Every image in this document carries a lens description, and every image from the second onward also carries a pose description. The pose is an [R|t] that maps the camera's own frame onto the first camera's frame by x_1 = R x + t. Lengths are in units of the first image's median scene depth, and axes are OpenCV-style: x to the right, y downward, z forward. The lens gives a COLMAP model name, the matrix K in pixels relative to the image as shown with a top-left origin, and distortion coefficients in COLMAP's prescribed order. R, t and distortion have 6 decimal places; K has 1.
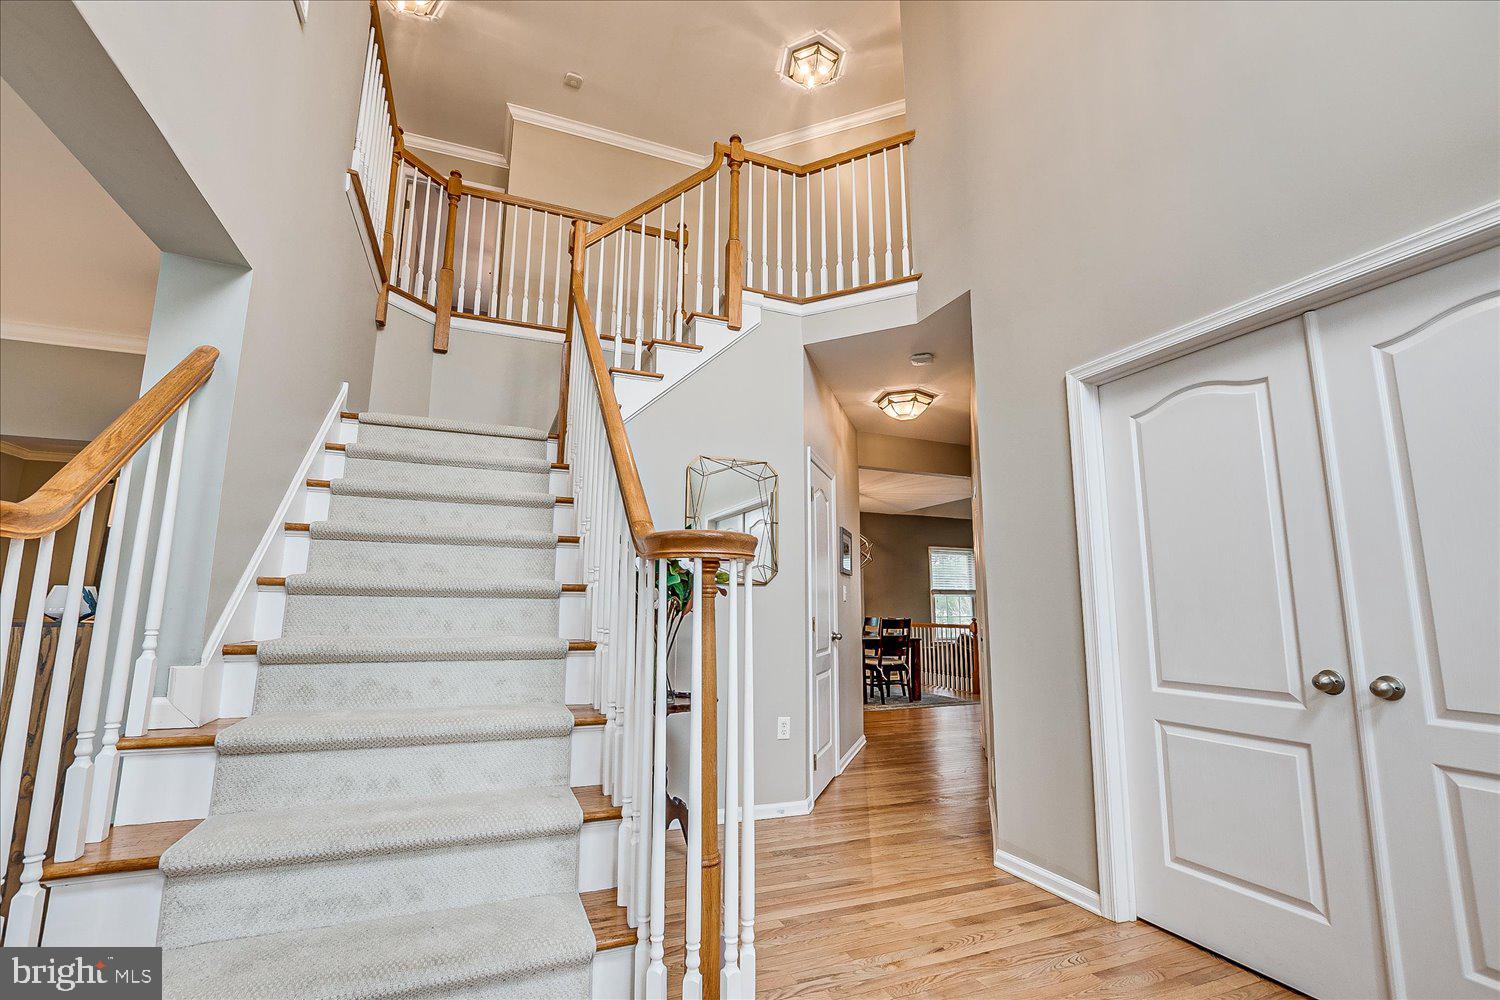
lens RADIAL K [[656.2, 0, 755.9], [0, 656.2, 499.5], [0, 0, 1]] dist [-0.027081, 0.004848]
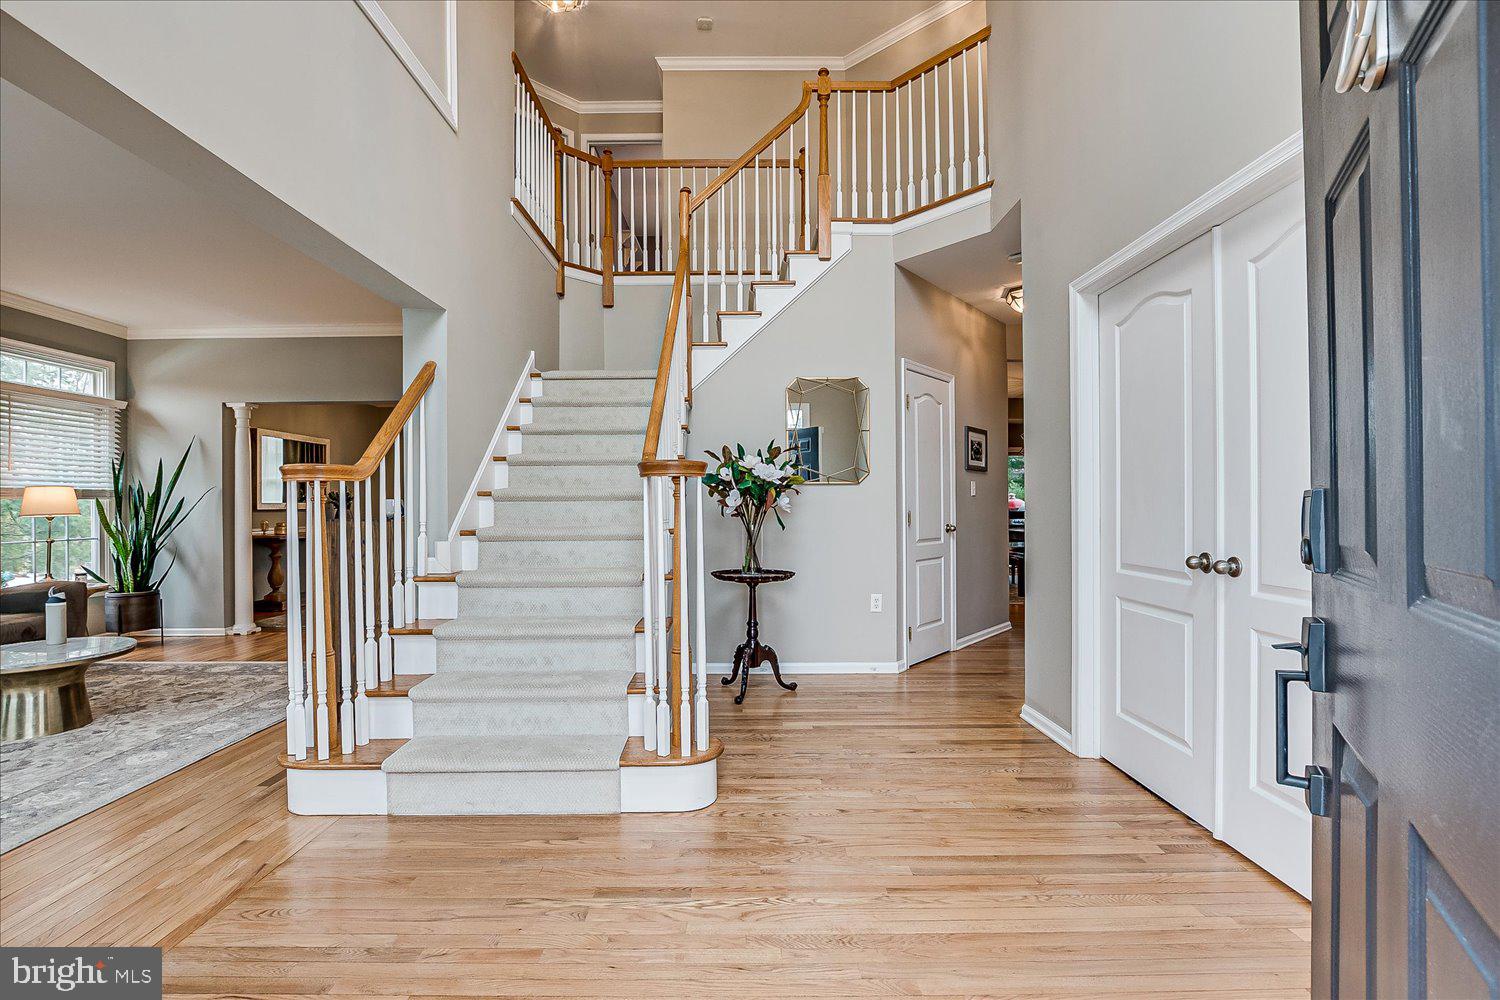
lens RADIAL K [[656.2, 0, 728.6], [0, 656.2, 500.1], [0, 0, 1]] dist [-0.027081, 0.004848]
pose [[0.929606, -0.016564, -0.368181, 0.234774], [0.073471, 0.987267, 0.141087, -0.025160], [0.361156, -0.158206, 0.918987, -0.166392]]
